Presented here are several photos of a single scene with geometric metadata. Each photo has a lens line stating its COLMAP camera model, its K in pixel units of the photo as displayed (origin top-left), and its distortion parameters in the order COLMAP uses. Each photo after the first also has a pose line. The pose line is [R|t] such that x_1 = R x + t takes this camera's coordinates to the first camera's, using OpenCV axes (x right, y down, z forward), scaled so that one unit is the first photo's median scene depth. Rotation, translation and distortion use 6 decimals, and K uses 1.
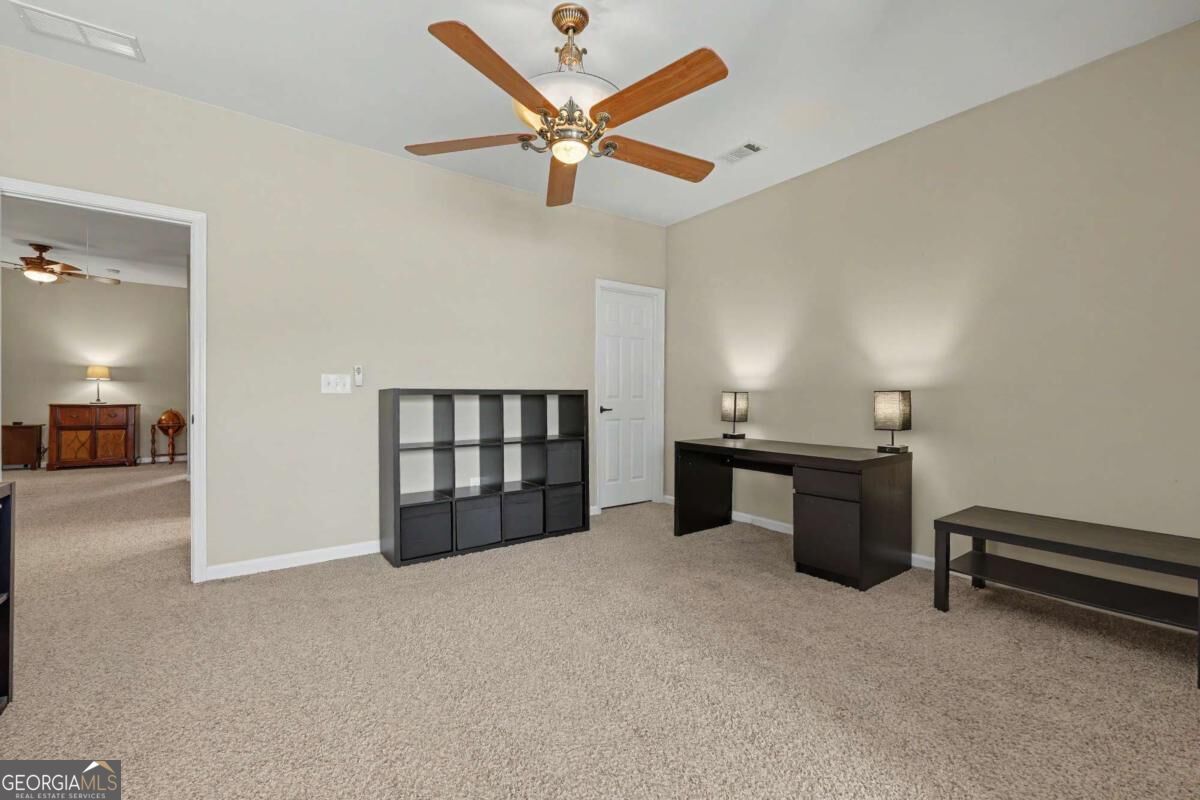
lens RADIAL K [[489.8, 0, 600.6], [0, 489.8, 395.1], [0, 0, 1]] dist [-0.001233, 0.000297]
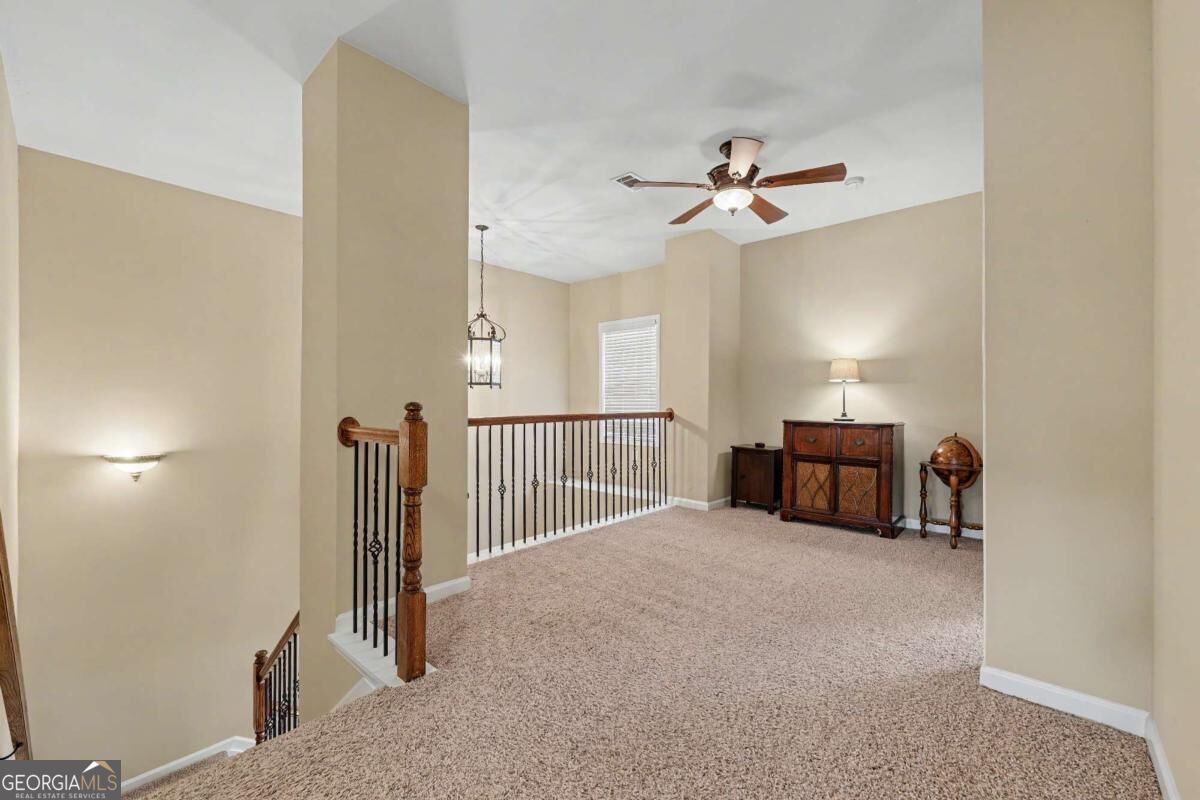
lens RADIAL K [[482.0, 0, 598.7], [0, 482.0, 404.0], [0, 0, 1]] dist [-0.000610, 0.000044]
pose [[0.199801, -0.011314, -0.979771, -0.483878], [-0.013227, 0.999811, -0.014243, 0.008638], [0.979747, 0.015805, 0.199614, 0.564069]]
